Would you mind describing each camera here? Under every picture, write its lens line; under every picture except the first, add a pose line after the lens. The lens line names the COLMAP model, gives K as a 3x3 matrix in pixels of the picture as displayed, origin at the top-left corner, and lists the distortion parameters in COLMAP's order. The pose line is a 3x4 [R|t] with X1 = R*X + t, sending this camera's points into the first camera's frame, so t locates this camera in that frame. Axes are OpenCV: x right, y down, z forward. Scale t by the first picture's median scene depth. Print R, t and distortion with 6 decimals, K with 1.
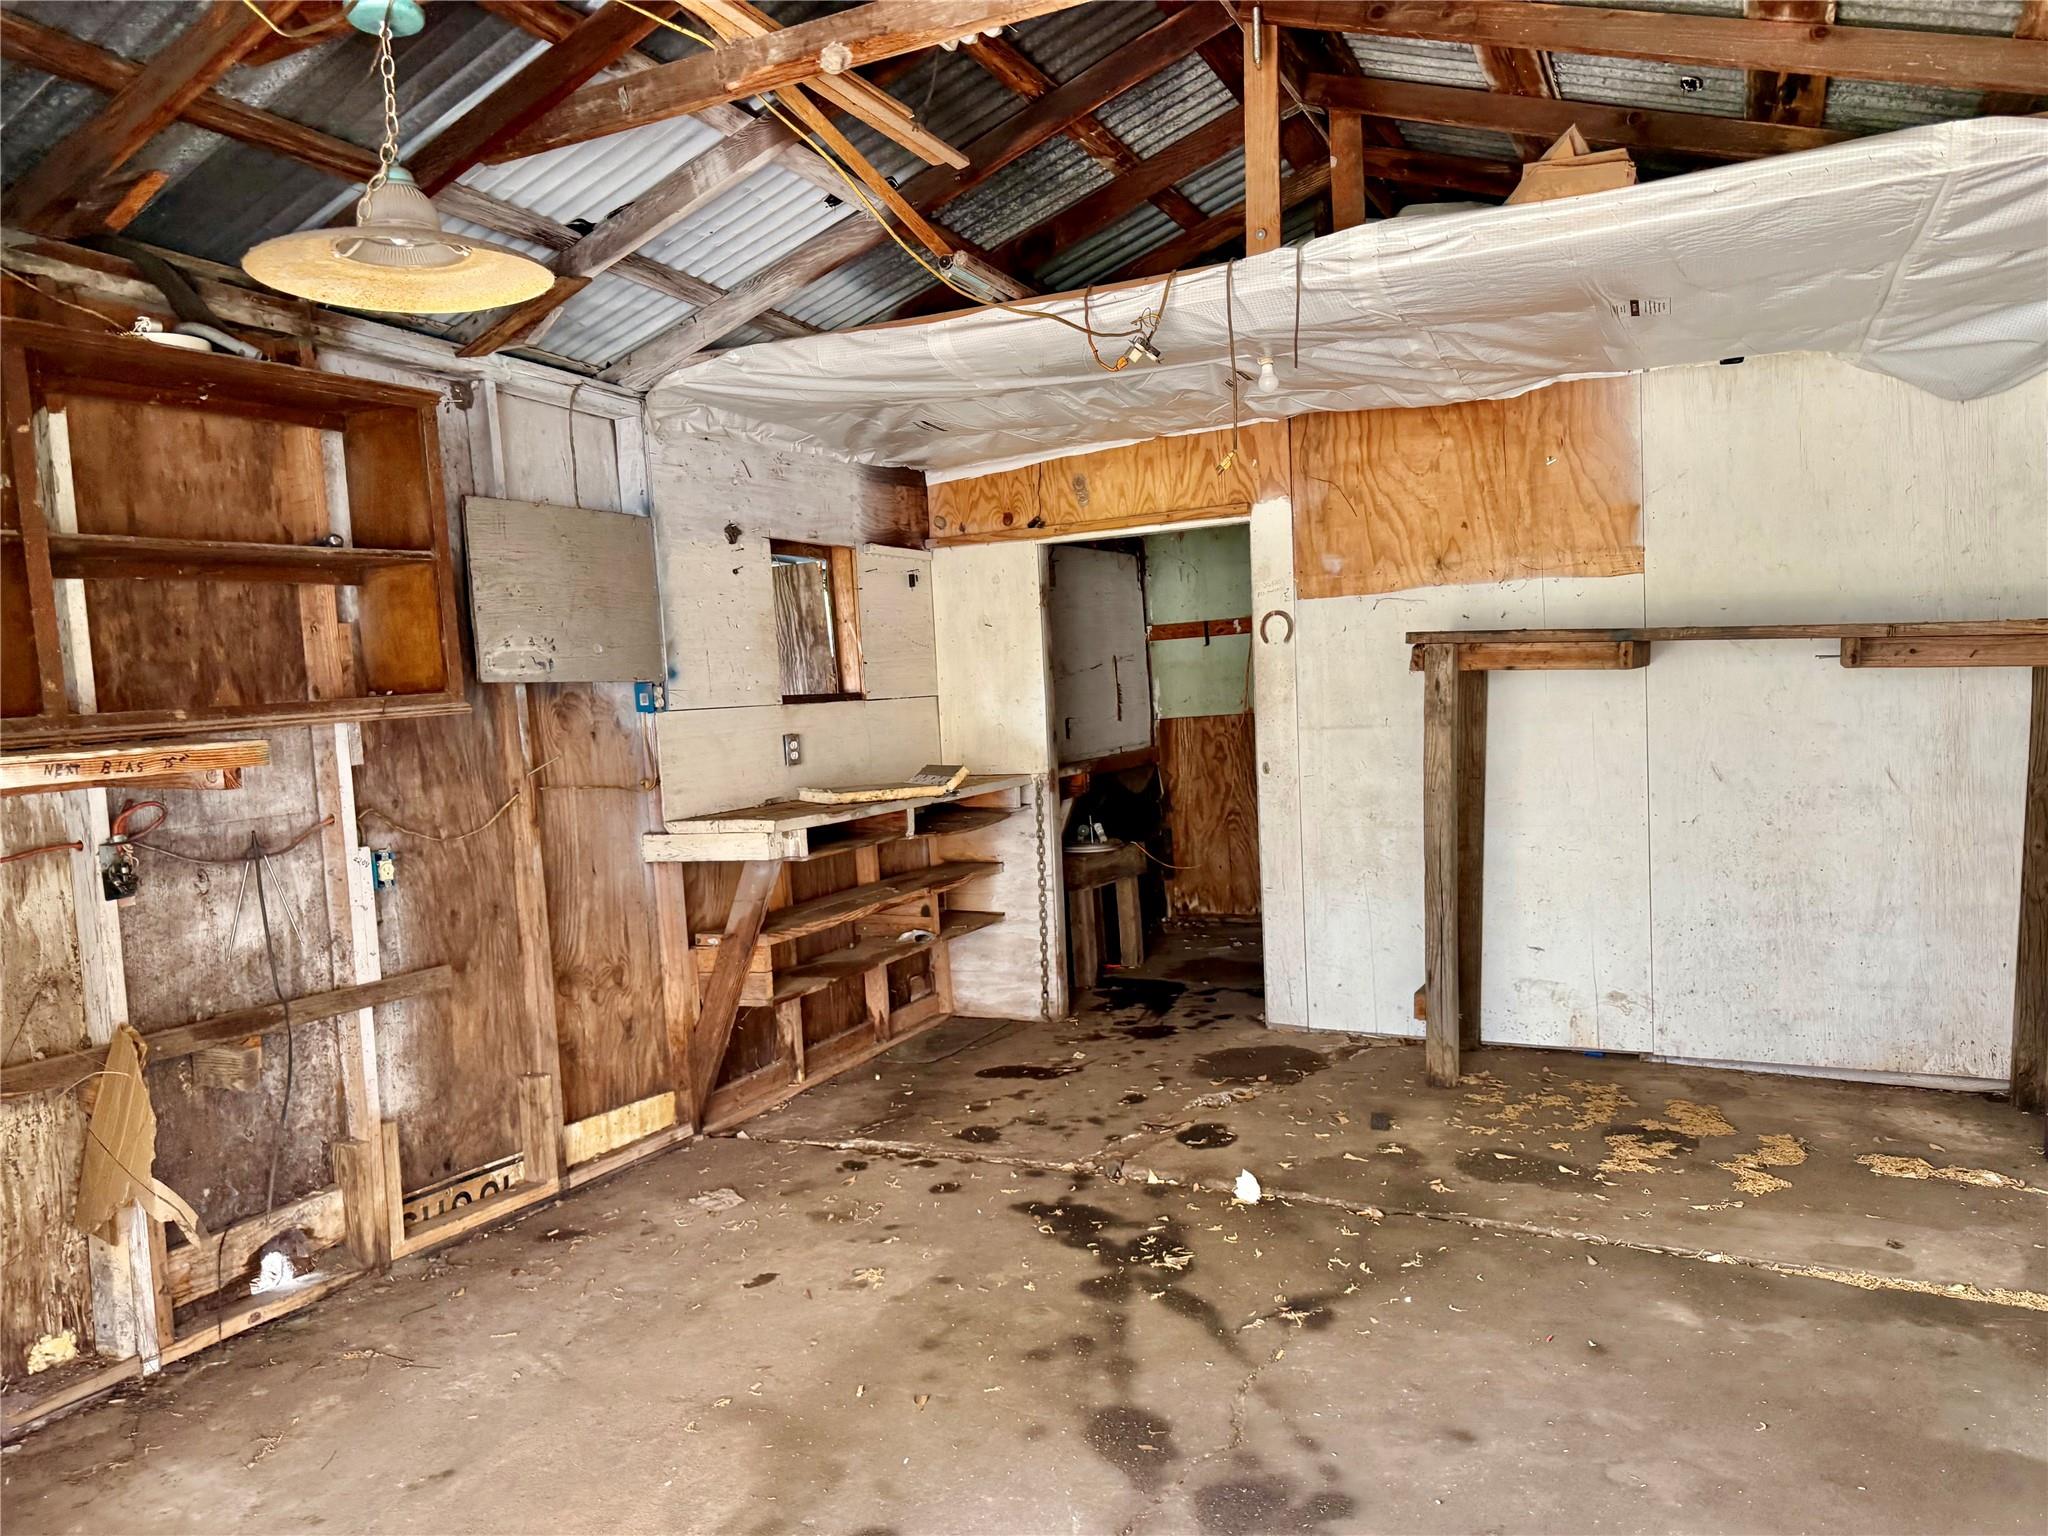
lens RADIAL K [[1414.4, 0, 1024.0], [0, 1414.4, 768.0], [0, 0, 1]] dist [0.146343, -0.246290]
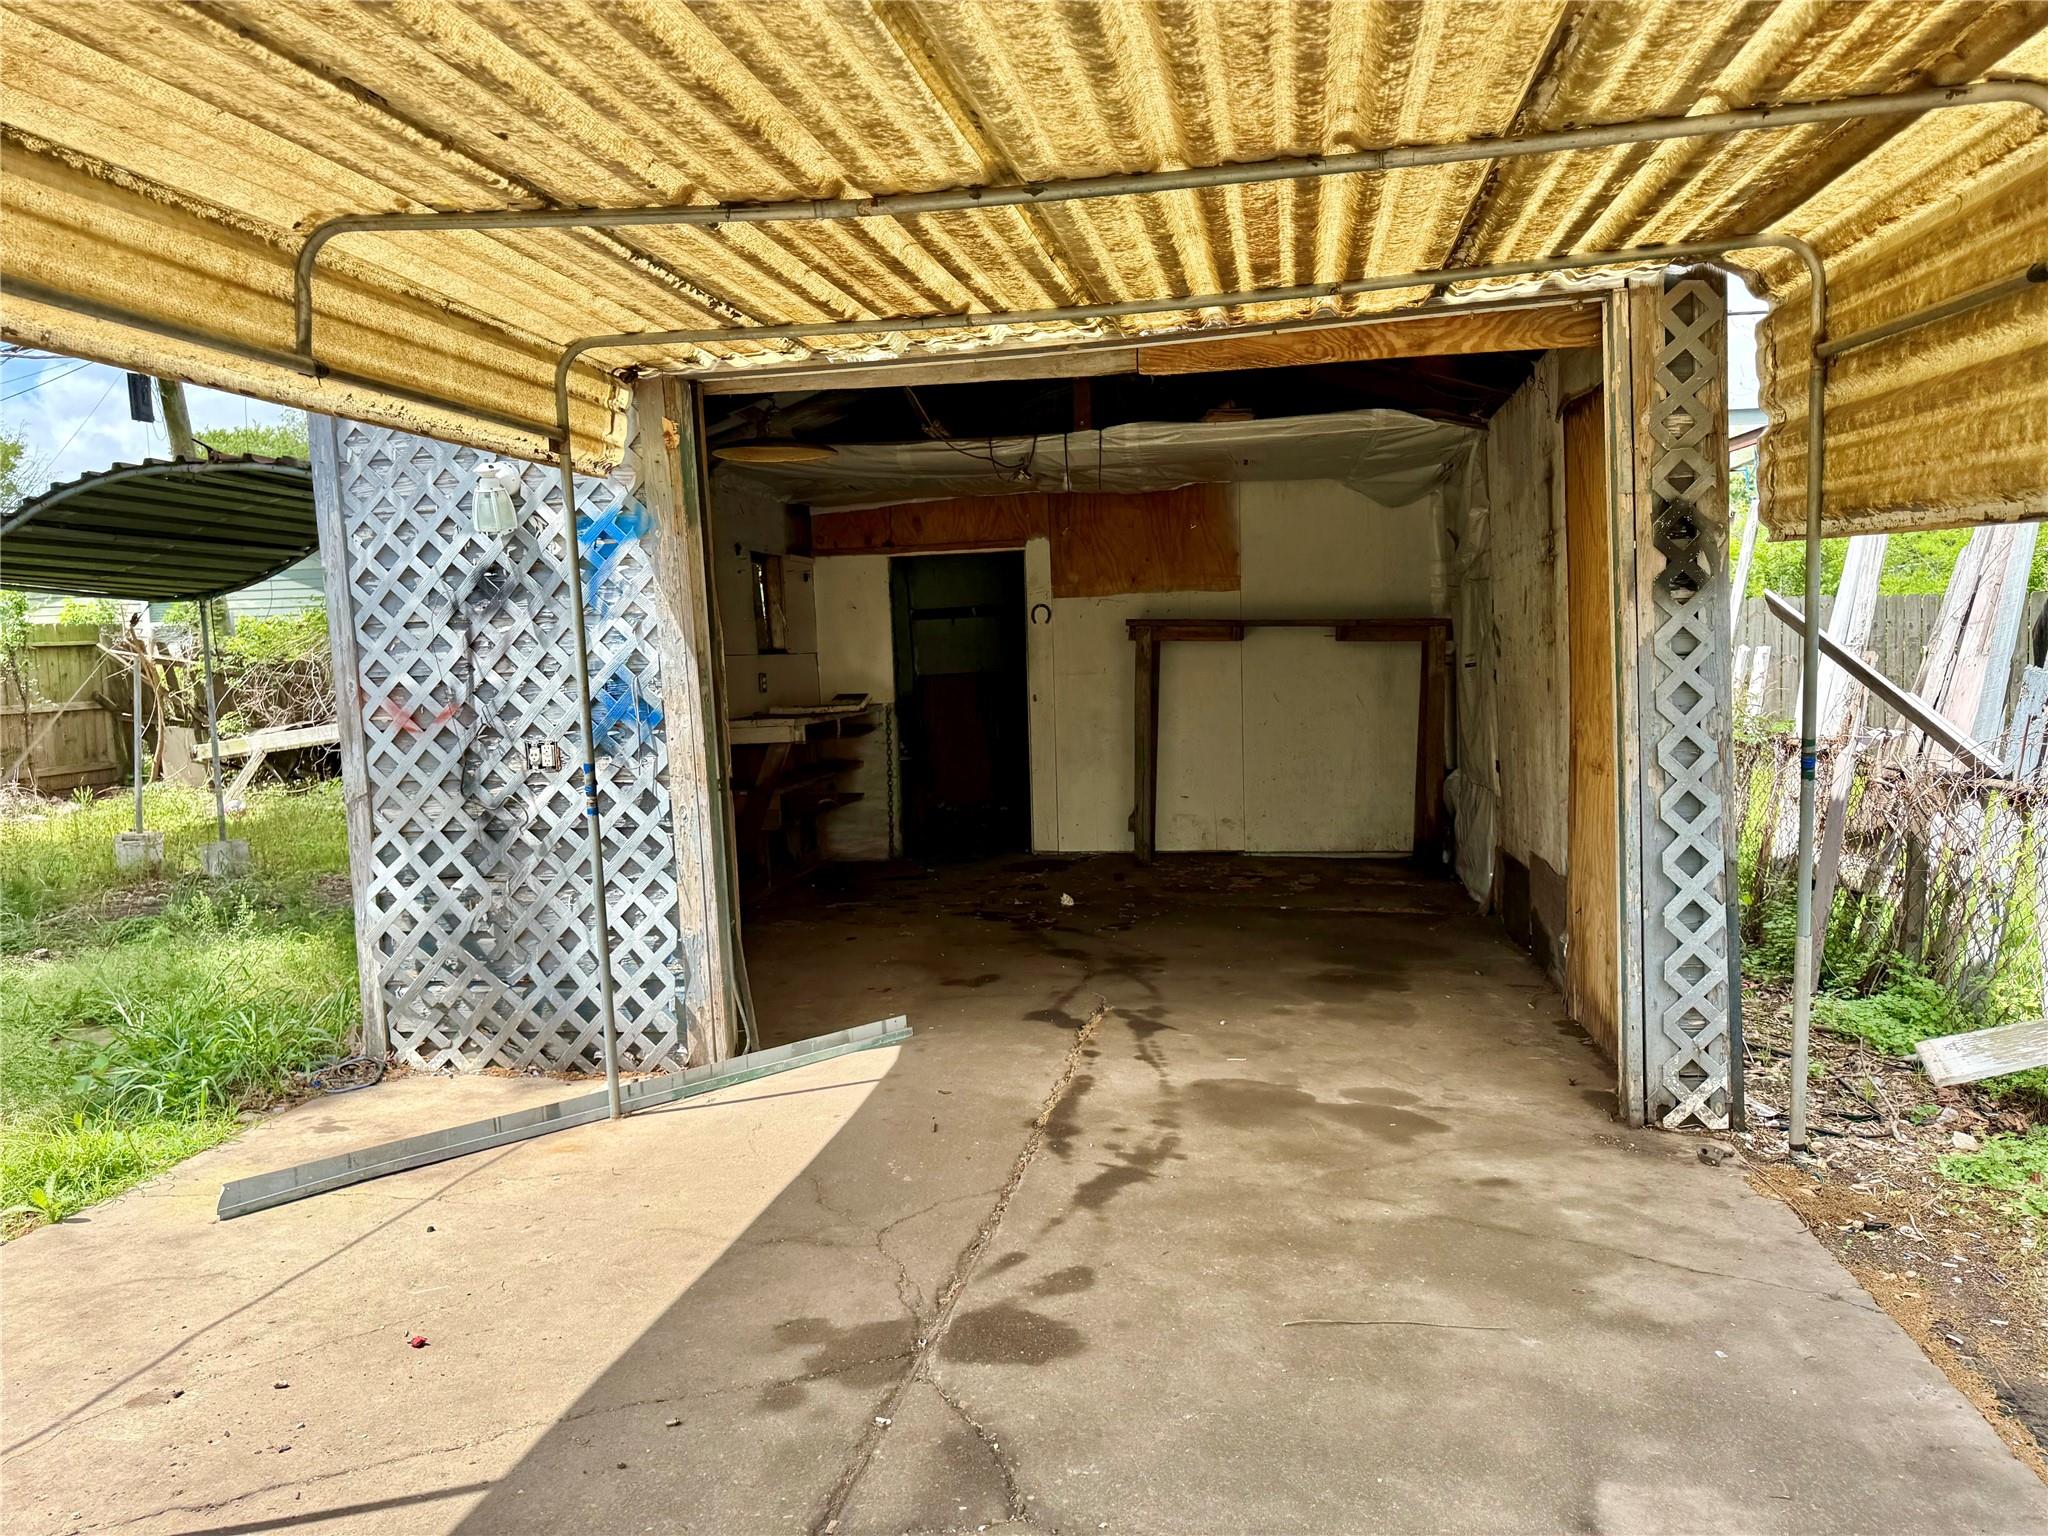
lens RADIAL K [[1414.4, 0, 1024.0], [0, 1414.4, 768.0], [0, 0, 1]] dist [0.146343, -0.246290]
pose [[0.956285, -0.008604, 0.292310, -0.340569], [0.005165, 0.999908, 0.012533, 0.063233], [-0.292391, -0.010475, 0.956242, -0.611776]]
